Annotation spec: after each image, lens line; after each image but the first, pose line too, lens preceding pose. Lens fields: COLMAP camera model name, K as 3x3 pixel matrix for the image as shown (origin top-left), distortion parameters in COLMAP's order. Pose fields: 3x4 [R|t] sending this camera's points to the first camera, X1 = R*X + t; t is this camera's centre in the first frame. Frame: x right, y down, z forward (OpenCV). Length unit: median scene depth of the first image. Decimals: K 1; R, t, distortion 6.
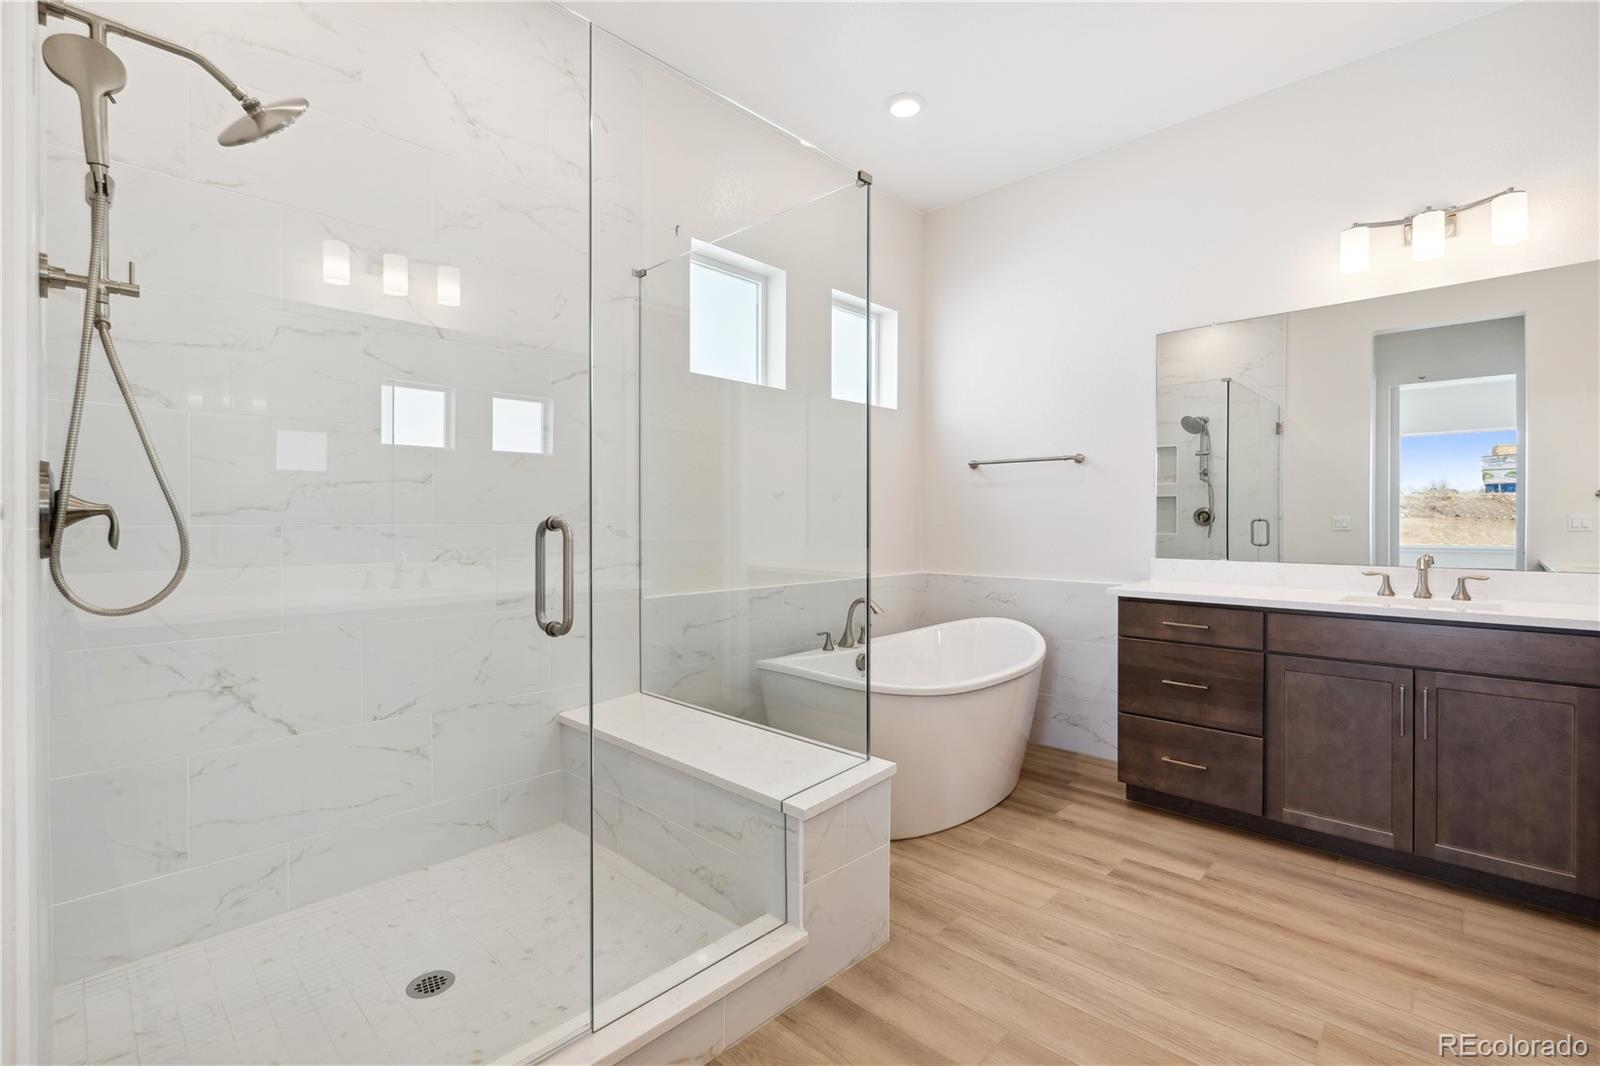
lens RADIAL K [[713.7, 0, 797.0], [0, 713.7, 525.1], [0, 0, 1]] dist [-0.000966, -0.000224]
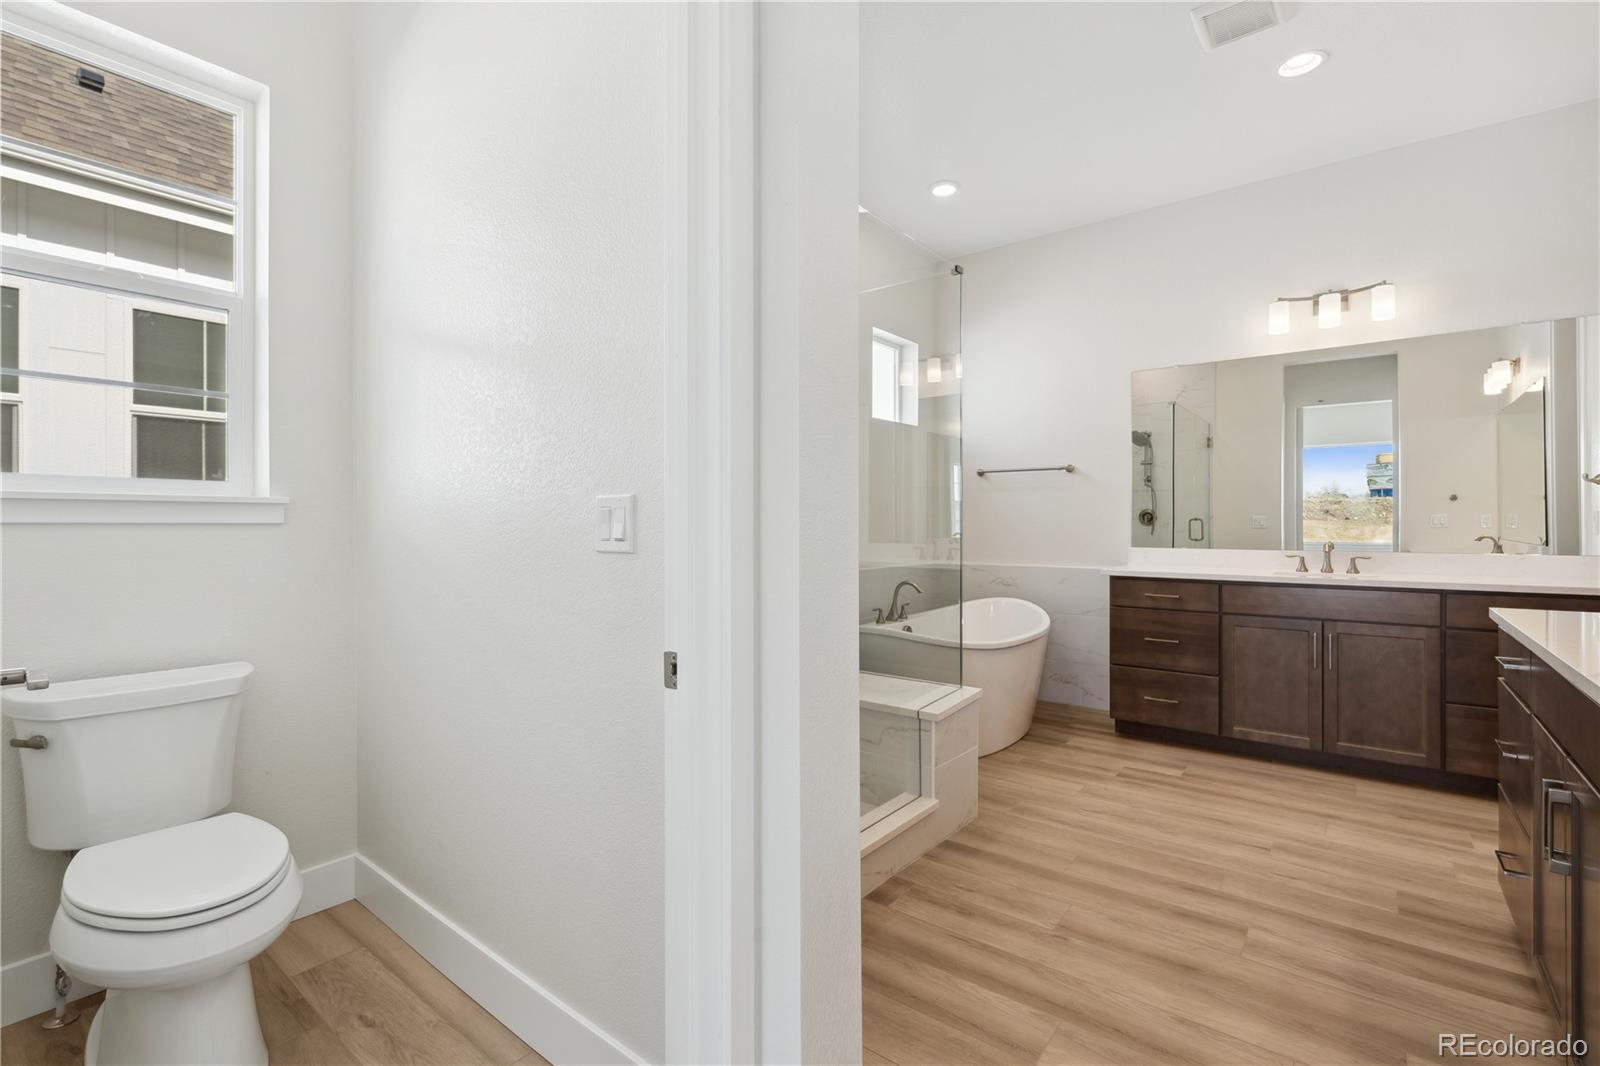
lens RADIAL K [[721.5, 0, 800.8], [0, 721.5, 526.7], [0, 0, 1]] dist [-0.000031, 0.000308]
pose [[0.995057, -0.002108, 0.099280, -0.280822], [0.002361, 0.999994, -0.002432, 0.014388], [-0.099274, 0.002654, 0.995057, -0.295324]]
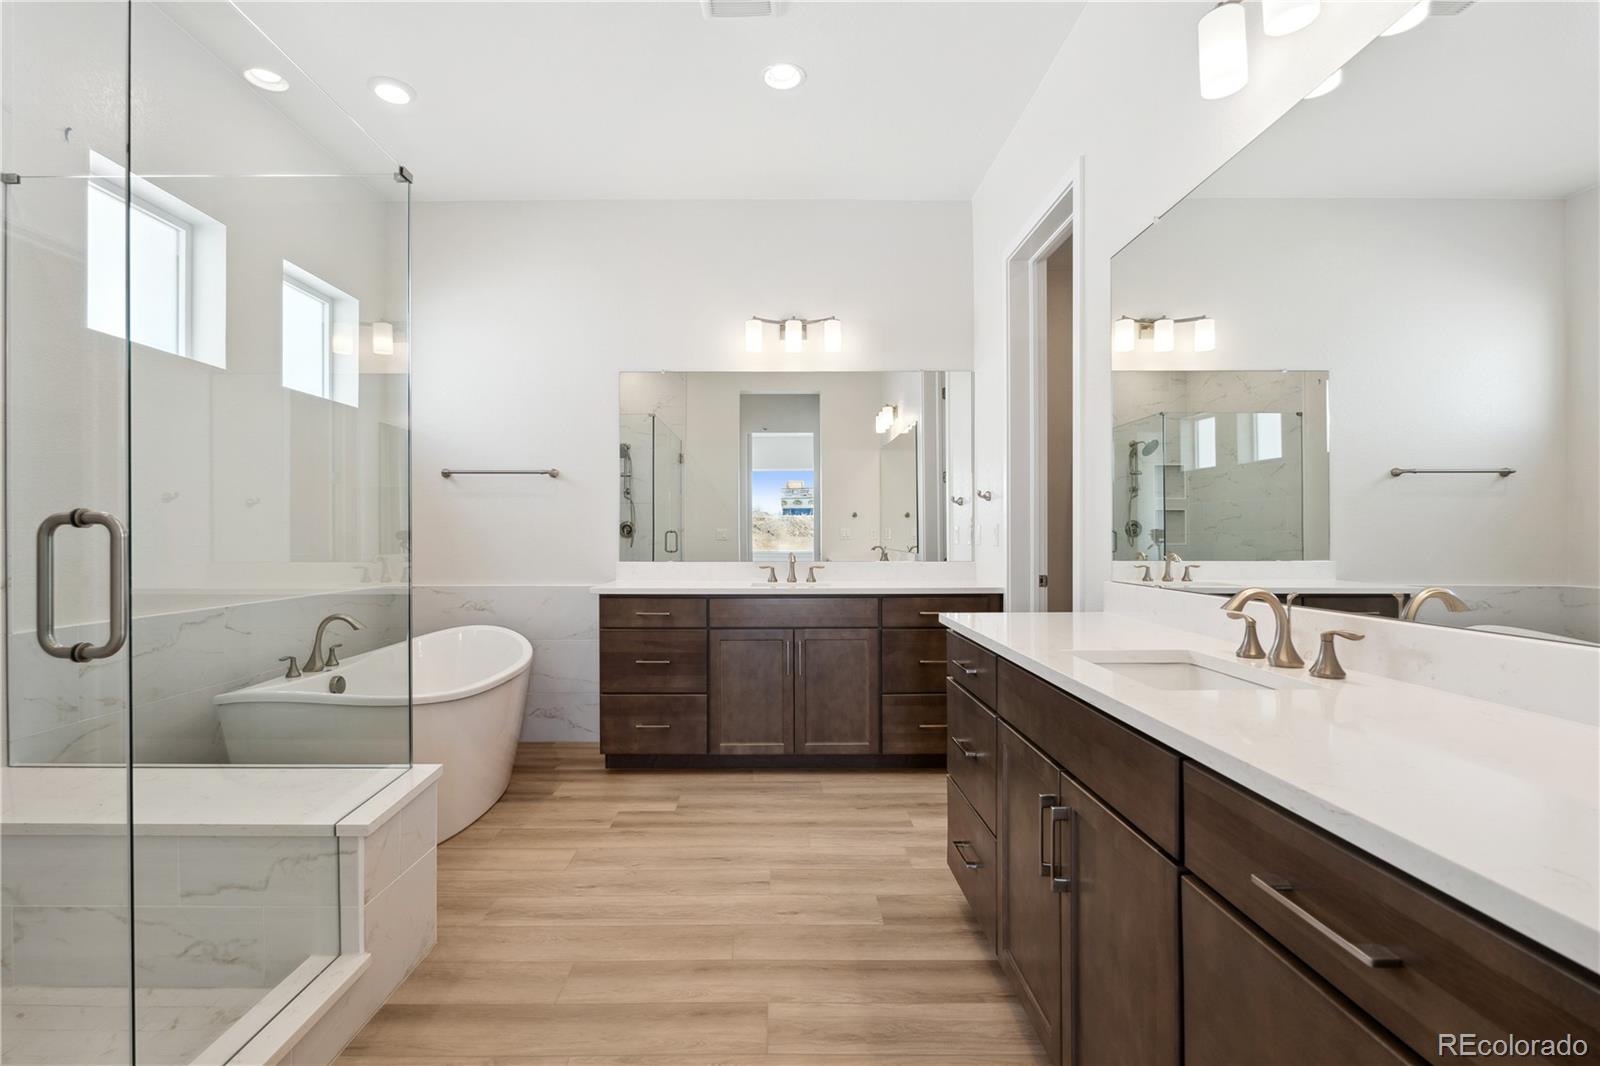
lens RADIAL K [[722.6, 0, 775.4], [0, 722.6, 537.8], [0, 0, 1]] dist [-0.002533, -0.000099]
pose [[0.722669, -0.003404, 0.691185, -0.178752], [0.006276, 0.999979, -0.001636, 0.013783], [-0.691165, 0.005520, 0.722676, -0.052532]]
